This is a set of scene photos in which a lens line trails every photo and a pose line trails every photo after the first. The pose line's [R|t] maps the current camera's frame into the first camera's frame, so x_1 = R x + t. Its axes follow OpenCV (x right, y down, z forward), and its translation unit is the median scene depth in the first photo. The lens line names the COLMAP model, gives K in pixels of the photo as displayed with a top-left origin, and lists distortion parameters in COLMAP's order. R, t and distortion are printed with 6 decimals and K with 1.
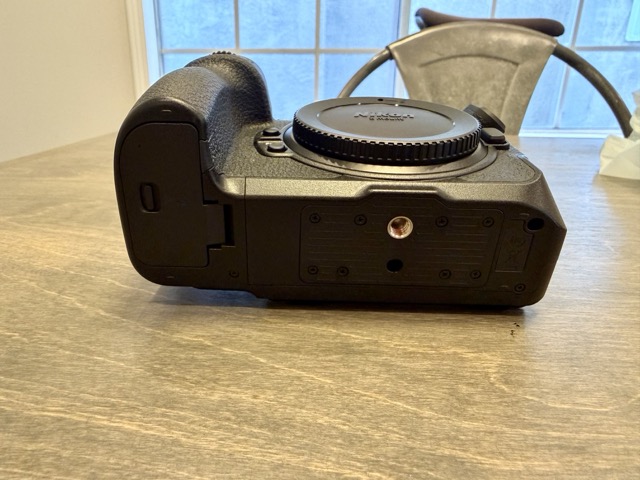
lens RADIAL K [[466.5, 0, 296.4], [0, 466.5, 243.3], [0, 0, 1]] dist [-0.000554, -0.001145]
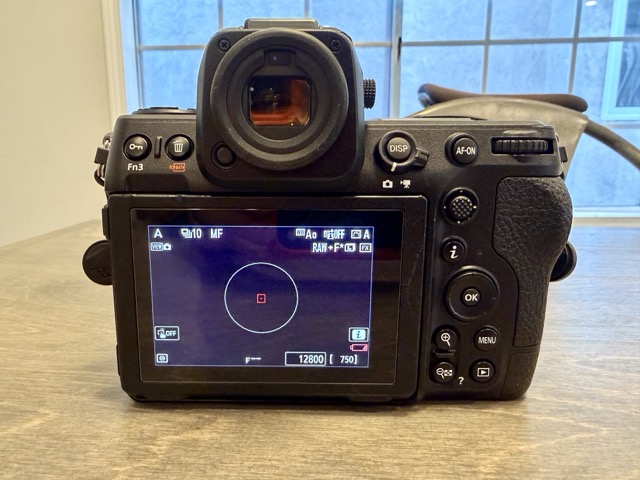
lens RADIAL K [[466.5, 0, 293.6], [0, 466.5, 238.4], [0, 0, 1]] dist [-0.000554, -0.001145]
pose [[0.999727, -0.011064, 0.020582, -0.007752], [0.014318, 0.986133, -0.165336, -0.075151], [-0.018468, 0.165585, 0.986023, 0.188748]]
